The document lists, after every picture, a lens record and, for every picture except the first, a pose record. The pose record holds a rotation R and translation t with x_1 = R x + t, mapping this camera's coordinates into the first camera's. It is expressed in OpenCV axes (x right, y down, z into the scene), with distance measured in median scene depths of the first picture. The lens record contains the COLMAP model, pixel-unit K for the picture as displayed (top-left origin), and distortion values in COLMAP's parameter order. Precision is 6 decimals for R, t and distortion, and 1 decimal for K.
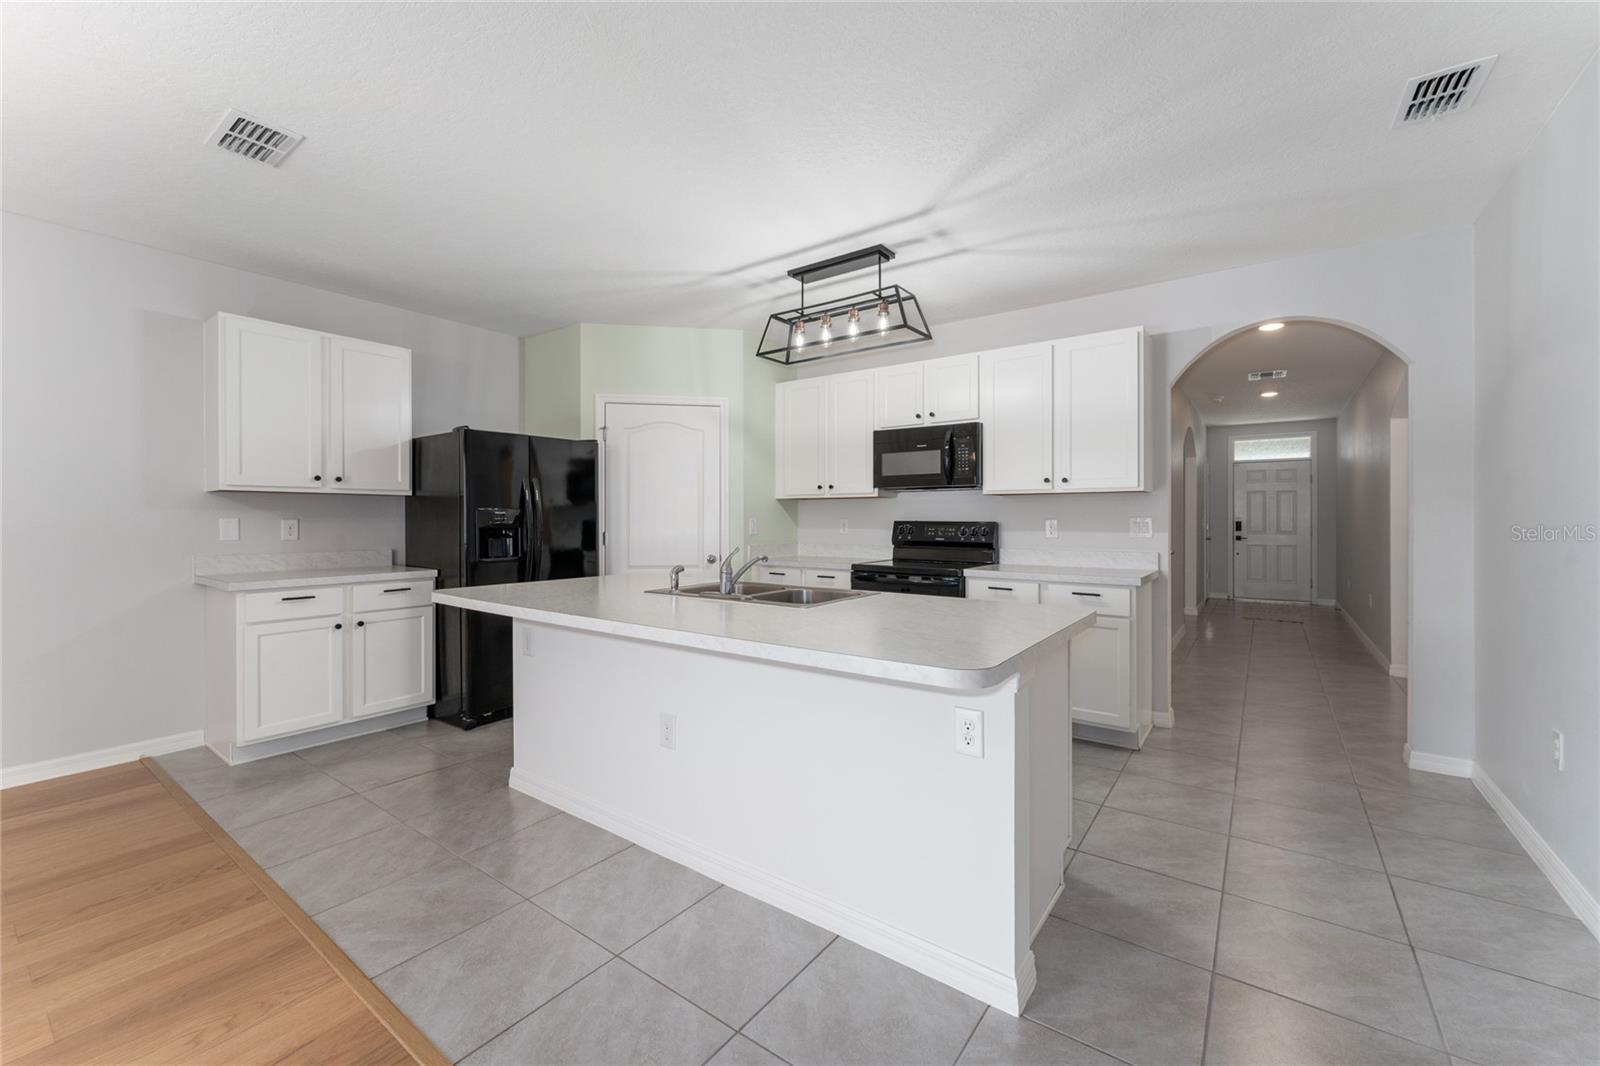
lens RADIAL K [[642.8, 0, 800.7], [0, 642.8, 515.9], [0, 0, 1]] dist [-0.000049, 0.000030]
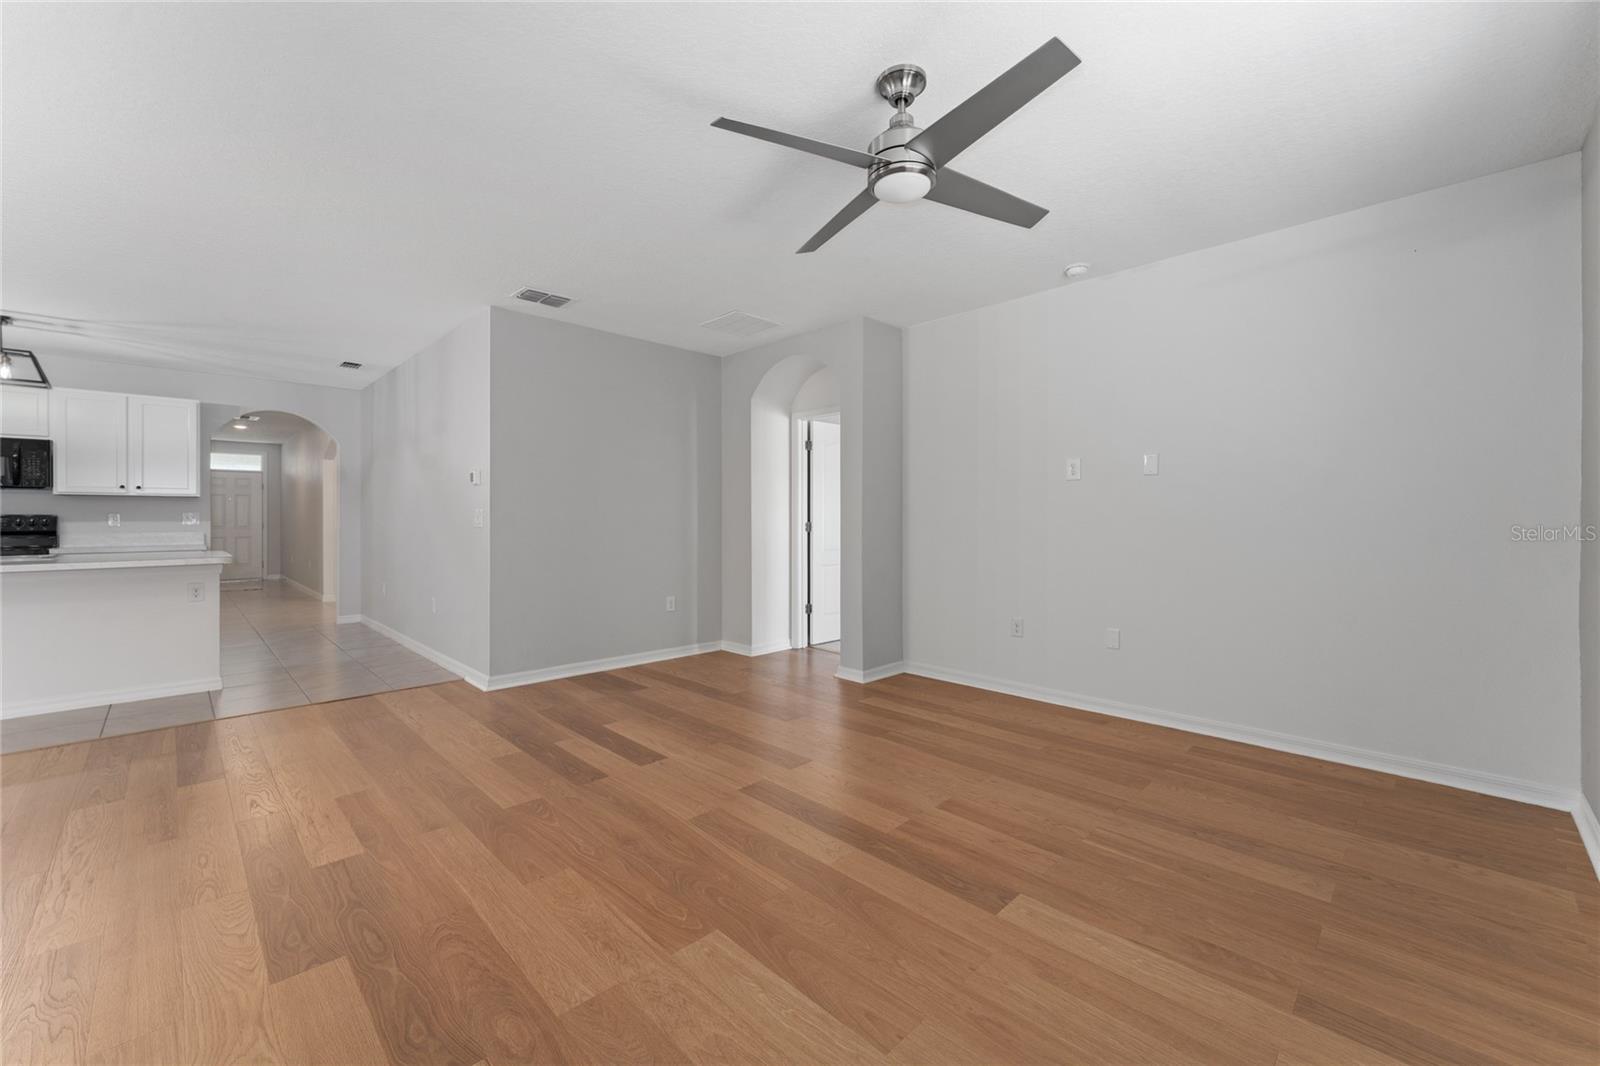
lens RADIAL K [[642.8, 0, 800.7], [0, 642.8, 515.9], [0, 0, 1]] dist [-0.000049, 0.000030]
pose [[0.164971, 0.002297, 0.986296, -0.743479], [0.000105, 0.999997, -0.002346, 0.014197], [-0.986298, 0.000490, 0.164971, -0.717191]]
